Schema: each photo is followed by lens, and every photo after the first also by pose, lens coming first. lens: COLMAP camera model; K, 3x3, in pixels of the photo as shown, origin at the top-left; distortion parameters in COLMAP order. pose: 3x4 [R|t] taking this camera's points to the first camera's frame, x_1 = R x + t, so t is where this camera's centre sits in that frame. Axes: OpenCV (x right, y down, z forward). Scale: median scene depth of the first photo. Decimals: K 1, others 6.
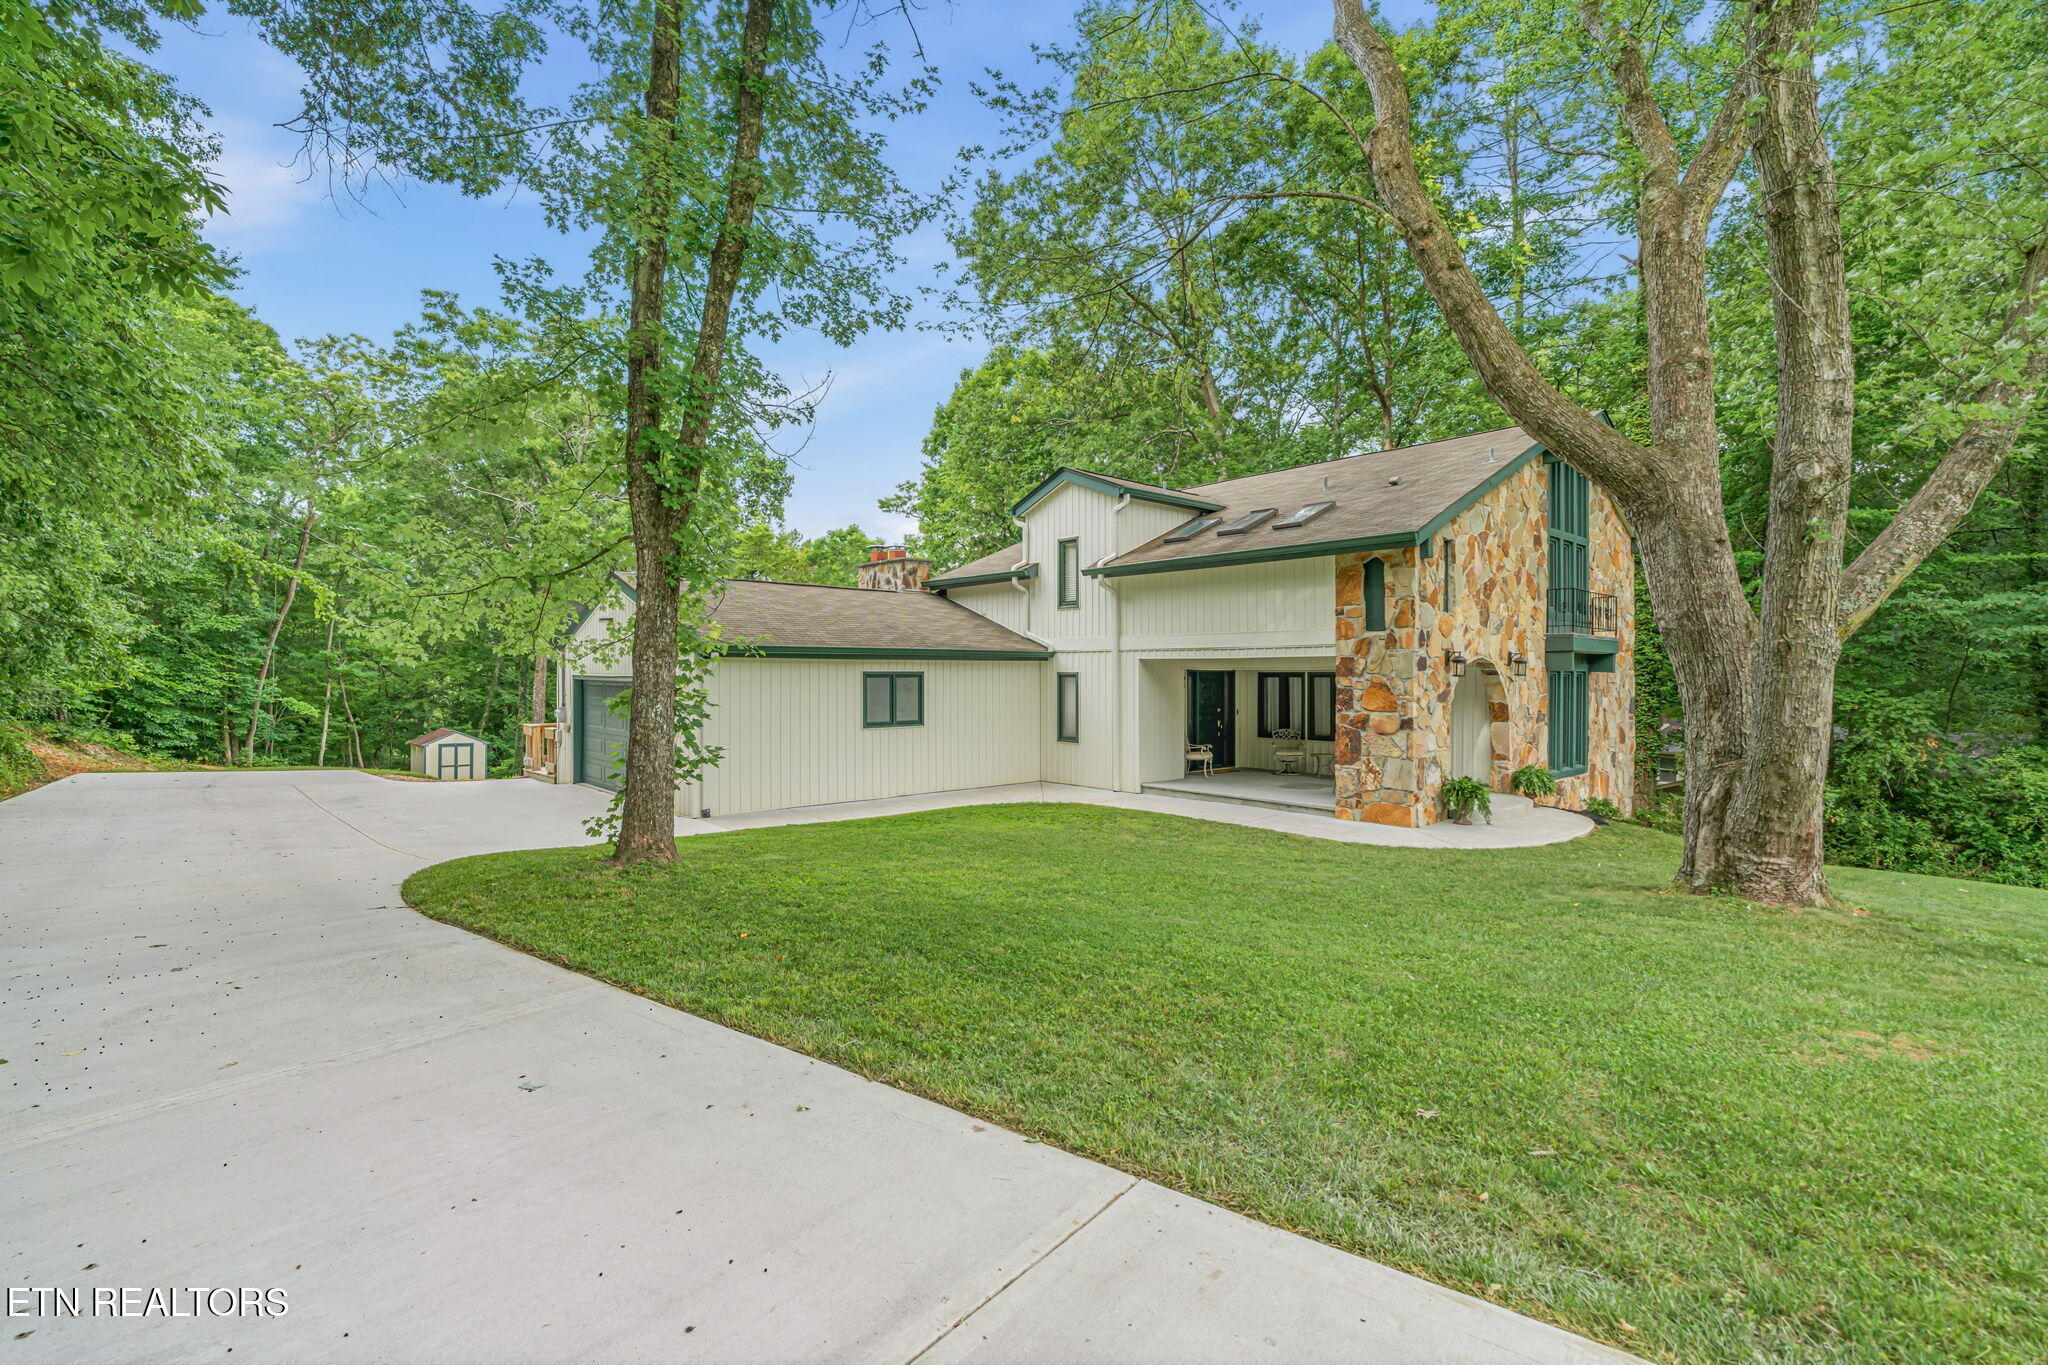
lens RADIAL K [[926.2, 0, 1023.6], [0, 926.2, 682.4], [0, 0, 1]] dist [-0.008173, 0.002864]
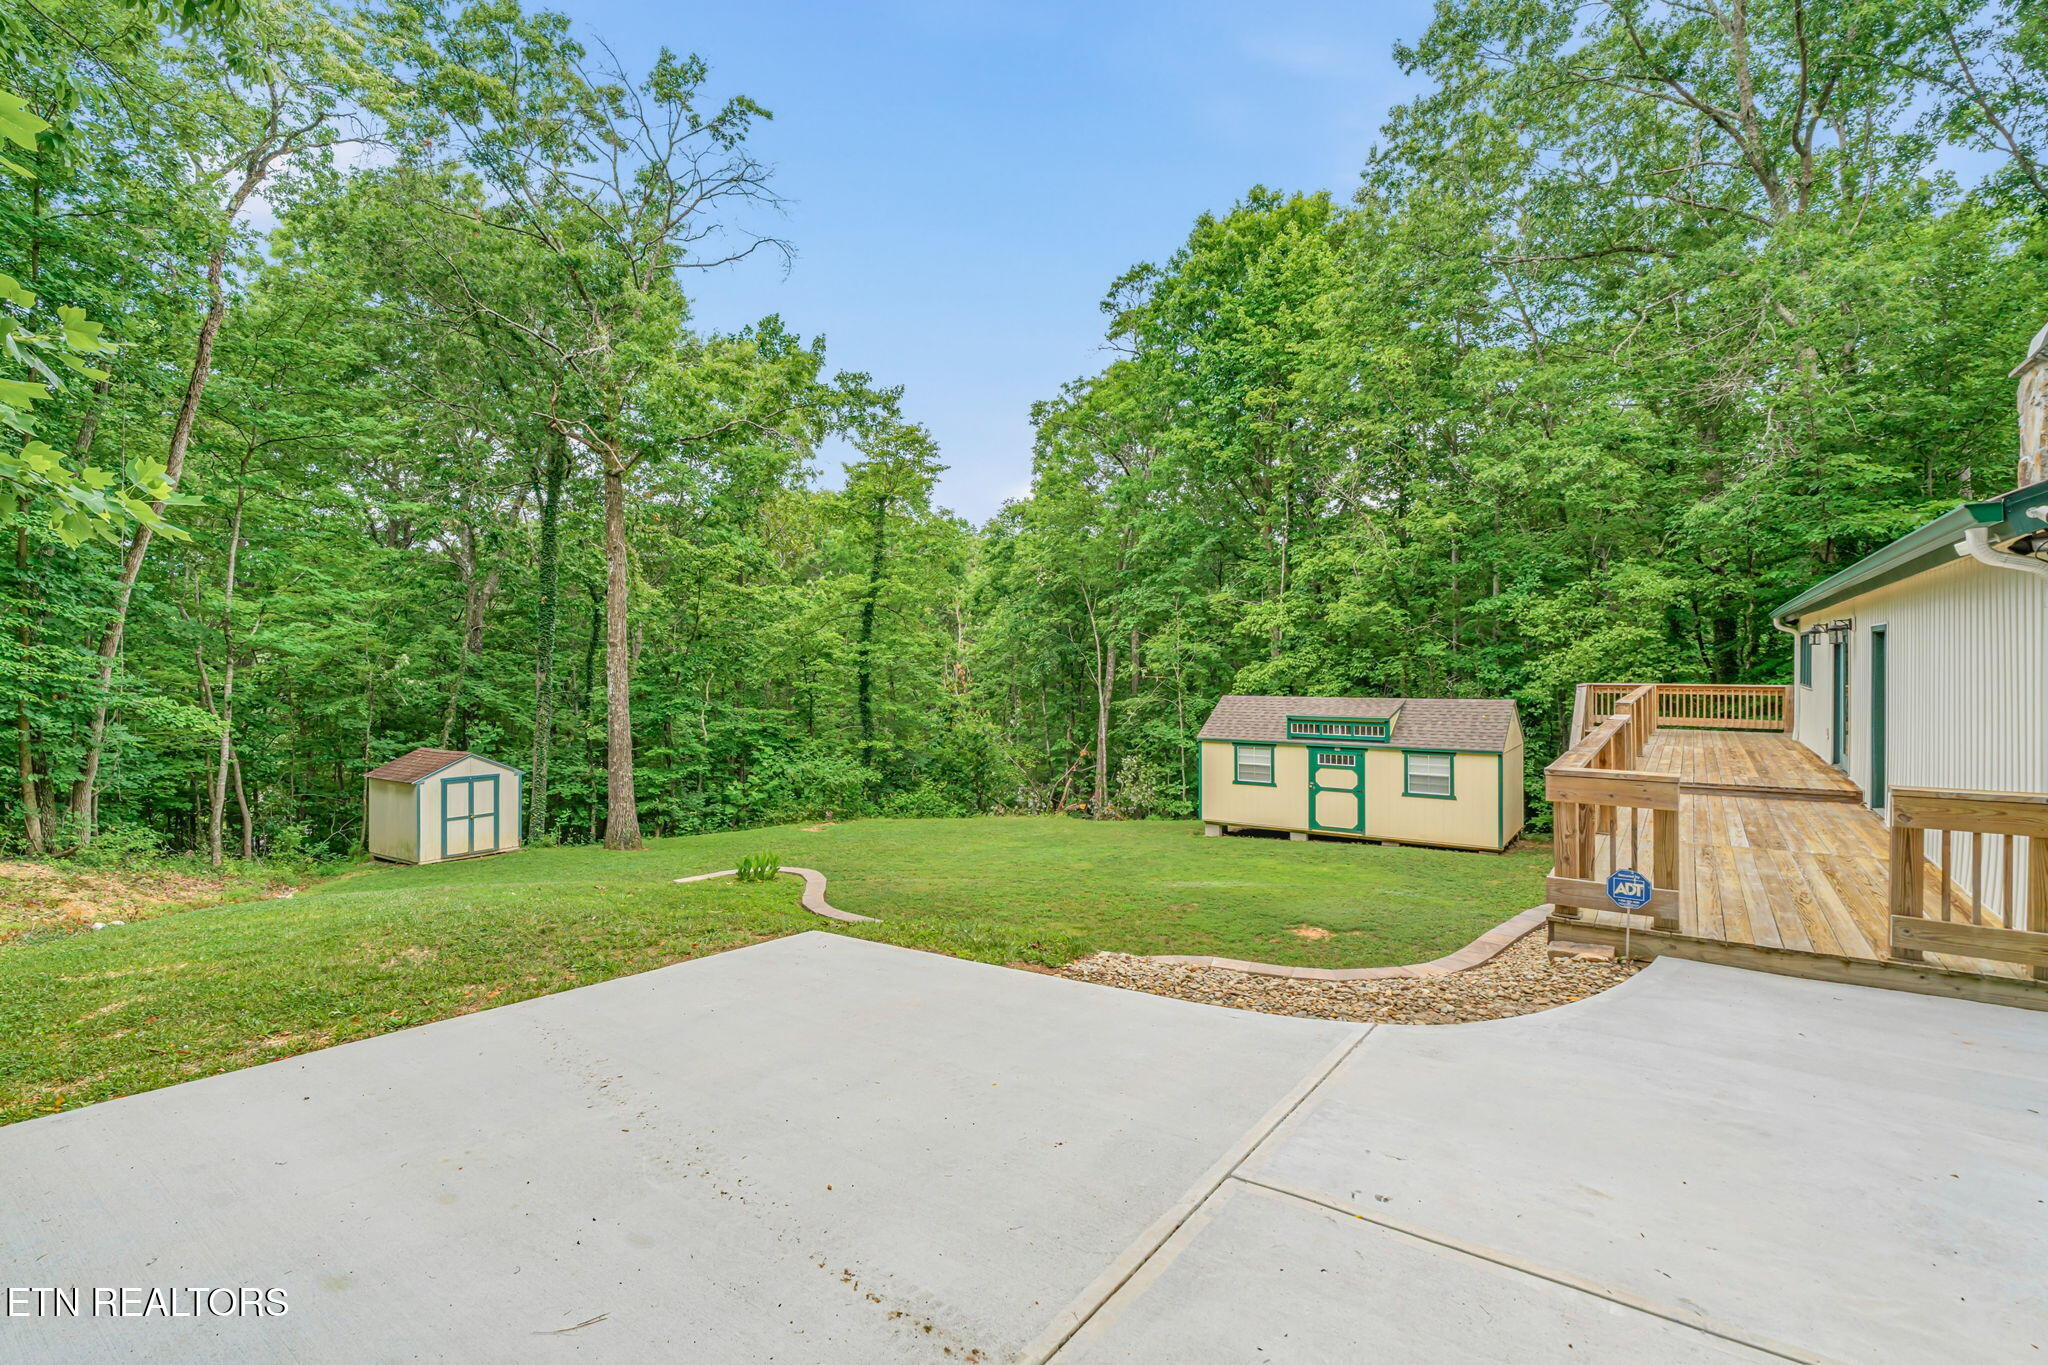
lens RADIAL K [[926.2, 0, 1013.2], [0, 926.2, 681.9], [0, 0, 1]] dist [-0.008173, 0.002864]
pose [[0.977822, -0.011119, 0.209143, -0.614331], [0.008535, 0.999876, 0.013254, 0.008816], [-0.209264, -0.011175, 0.977795, 0.590585]]
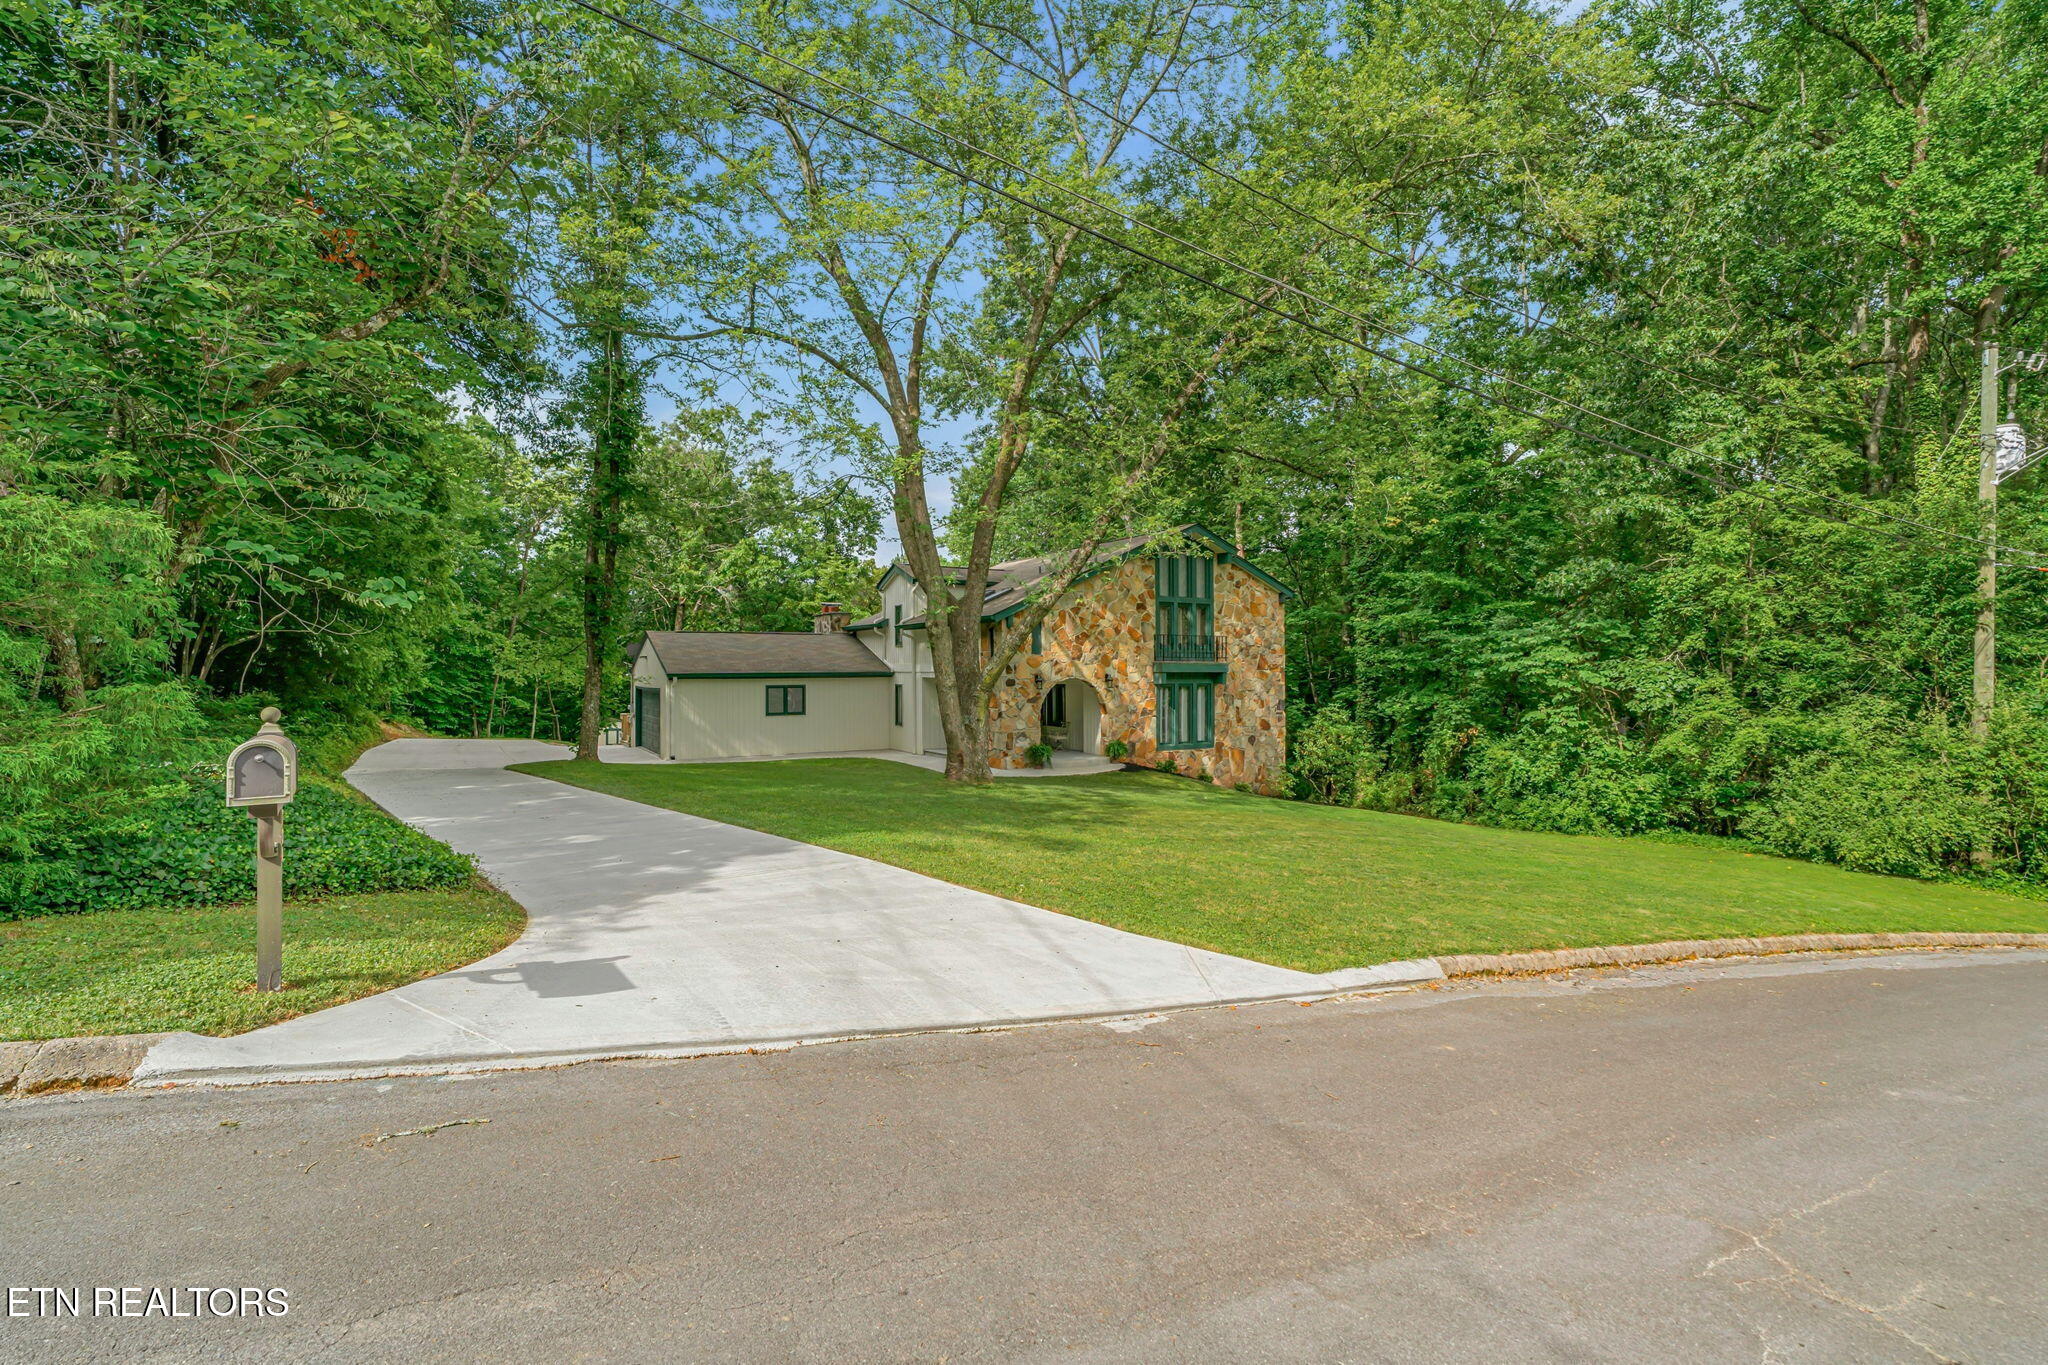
lens RADIAL K [[926.2, 0, 1024.8], [0, 926.2, 673.8], [0, 0, 1]] dist [-0.008173, 0.002864]
pose [[0.981806, -0.003132, -0.189862, 0.418597], [0.002238, 0.999985, -0.004924, -0.014626], [0.189875, 0.004410, 0.981798, -0.434900]]
